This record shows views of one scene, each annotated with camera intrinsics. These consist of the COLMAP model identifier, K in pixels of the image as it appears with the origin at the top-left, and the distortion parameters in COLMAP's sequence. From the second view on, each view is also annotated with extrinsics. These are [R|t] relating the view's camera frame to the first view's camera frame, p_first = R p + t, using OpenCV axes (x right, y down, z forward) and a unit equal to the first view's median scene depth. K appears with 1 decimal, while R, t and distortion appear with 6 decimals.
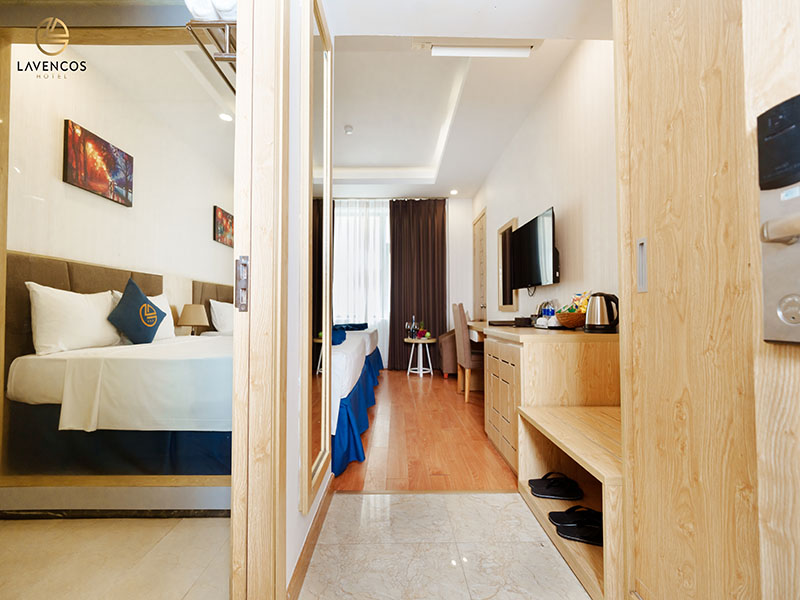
lens RADIAL K [[350.9, 0, 383.1], [0, 350.9, 301.5], [0, 0, 1]] dist [-0.000396, -0.000149]
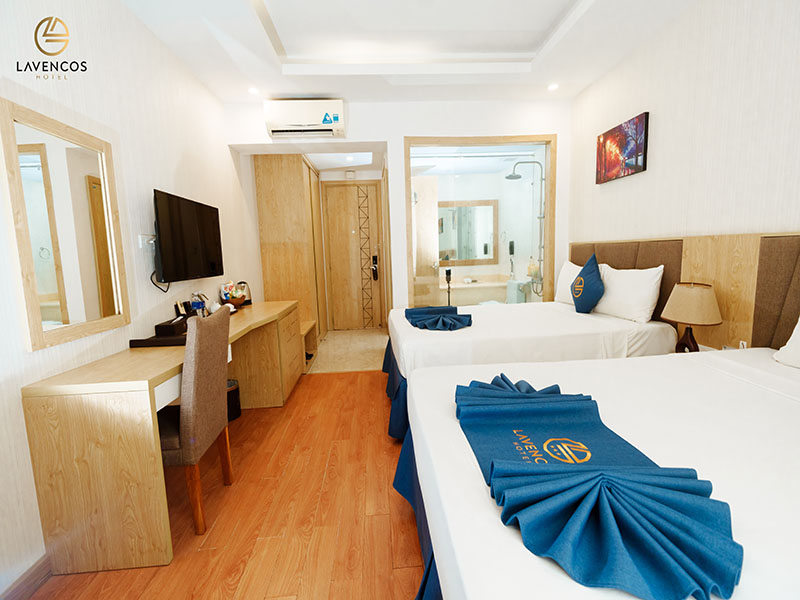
lens RADIAL K [[346.3, 0, 398.6], [0, 346.3, 296.1], [0, 0, 1]] dist [-0.000319, 0.000070]
pose [[-0.992894, 0.074843, -0.092517, 0.015819], [0.065375, 0.992691, 0.101447, -0.052293], [0.099433, 0.094678, -0.990530, 1.263226]]
